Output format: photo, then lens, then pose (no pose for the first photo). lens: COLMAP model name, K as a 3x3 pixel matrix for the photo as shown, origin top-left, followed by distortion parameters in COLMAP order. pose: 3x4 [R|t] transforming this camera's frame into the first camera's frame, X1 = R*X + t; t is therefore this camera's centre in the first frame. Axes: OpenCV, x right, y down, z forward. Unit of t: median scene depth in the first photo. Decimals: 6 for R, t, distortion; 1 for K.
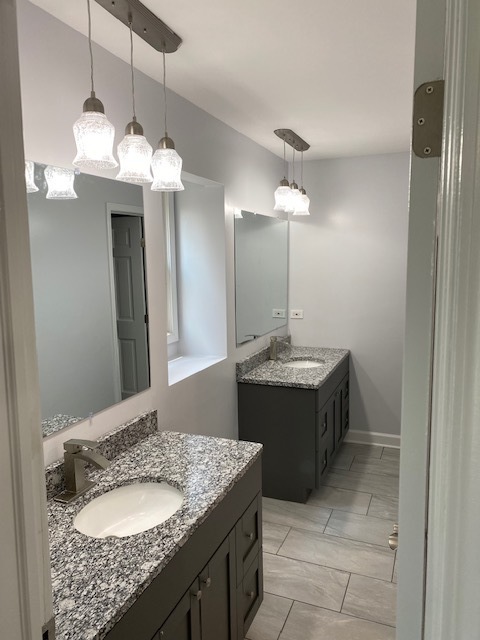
lens RADIAL K [[494.9, 0, 237.8], [0, 494.9, 318.1], [0, 0, 1]] dist [0.048495, -0.039625]
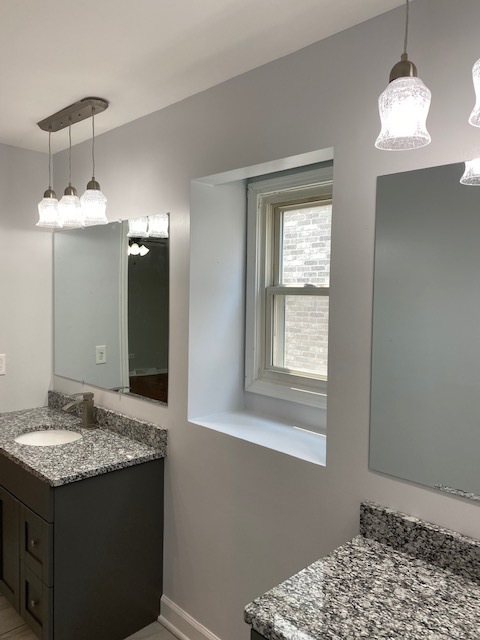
lens RADIAL K [[494.9, 0, 236.9], [0, 494.9, 322.1], [0, 0, 1]] dist [0.048495, -0.039625]
pose [[-0.417334, 0.058856, -0.906845, 0.747013], [-0.124761, 0.984741, 0.121327, -0.190364], [0.900148, 0.163773, -0.403623, 1.680778]]
